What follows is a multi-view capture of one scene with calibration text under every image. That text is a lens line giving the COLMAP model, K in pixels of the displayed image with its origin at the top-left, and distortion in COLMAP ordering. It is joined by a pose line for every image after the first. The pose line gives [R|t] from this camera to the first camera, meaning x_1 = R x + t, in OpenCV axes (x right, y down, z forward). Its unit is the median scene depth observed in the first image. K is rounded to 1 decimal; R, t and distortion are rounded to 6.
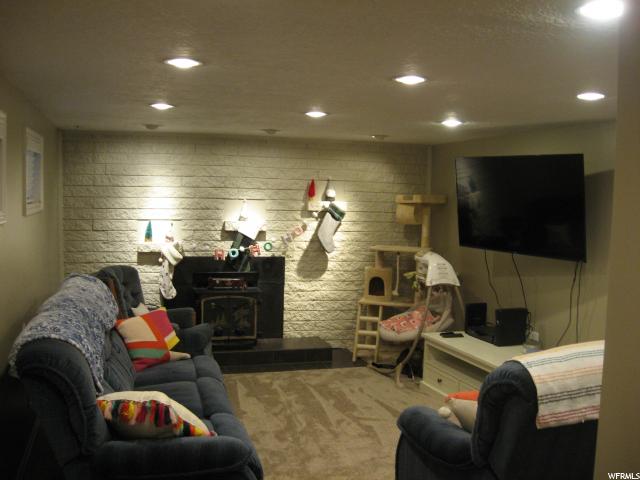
lens RADIAL K [[701.2, 0, 320.0], [0, 701.2, 240.0], [0, 0, 1]] dist [-0.096189, 0.002100]
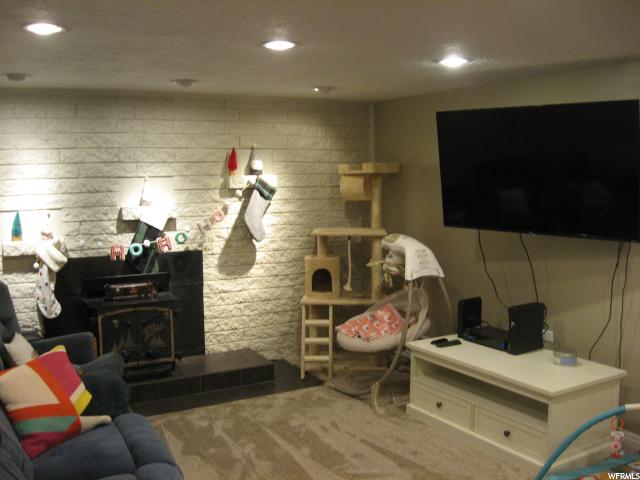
lens RADIAL K [[701.2, 0, 320.0], [0, 701.2, 240.0], [0, 0, 1]] dist [-0.096189, 0.002100]
pose [[0.977727, -0.055101, 0.202519, -0.082013], [0.047657, 0.998003, 0.041457, -0.013032], [-0.204399, -0.030882, 0.978400, 0.233661]]
